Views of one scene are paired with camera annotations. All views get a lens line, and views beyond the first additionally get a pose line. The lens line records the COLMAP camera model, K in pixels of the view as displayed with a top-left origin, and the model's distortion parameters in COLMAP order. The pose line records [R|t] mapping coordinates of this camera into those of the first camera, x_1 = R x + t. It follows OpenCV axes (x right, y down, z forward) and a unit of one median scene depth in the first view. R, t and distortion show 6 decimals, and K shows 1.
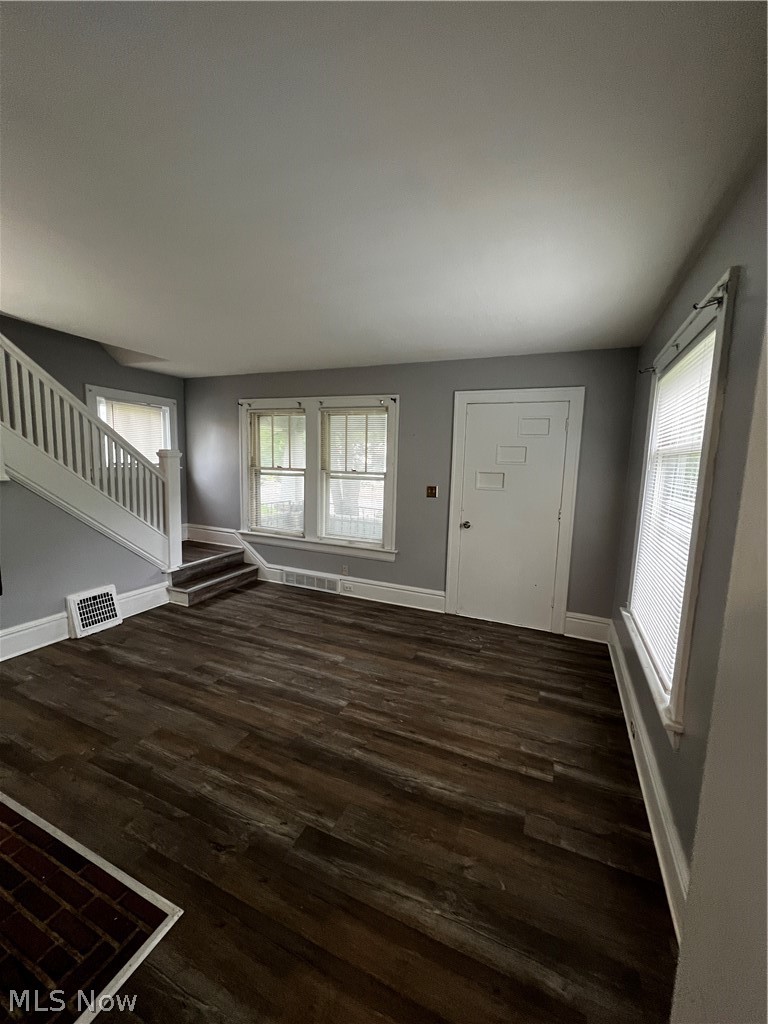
lens RADIAL K [[407.6, 0, 385.3], [0, 407.6, 509.7], [0, 0, 1]] dist [0.001804, 0.000442]
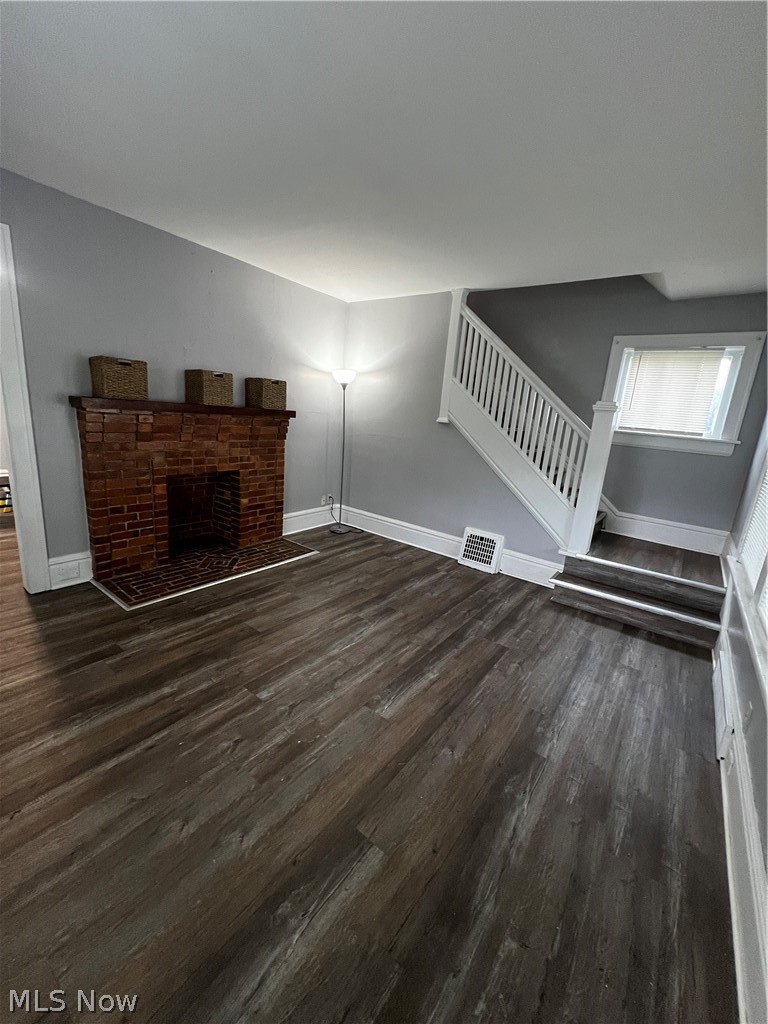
lens RADIAL K [[407.6, 0, 385.3], [0, 407.6, 509.7], [0, 0, 1]] dist [0.001804, 0.000442]
pose [[-0.230875, 0.181392, -0.955926, 0.388384], [-0.207396, 0.950715, 0.230493, -0.056869], [0.950623, 0.251470, -0.181876, 0.969426]]
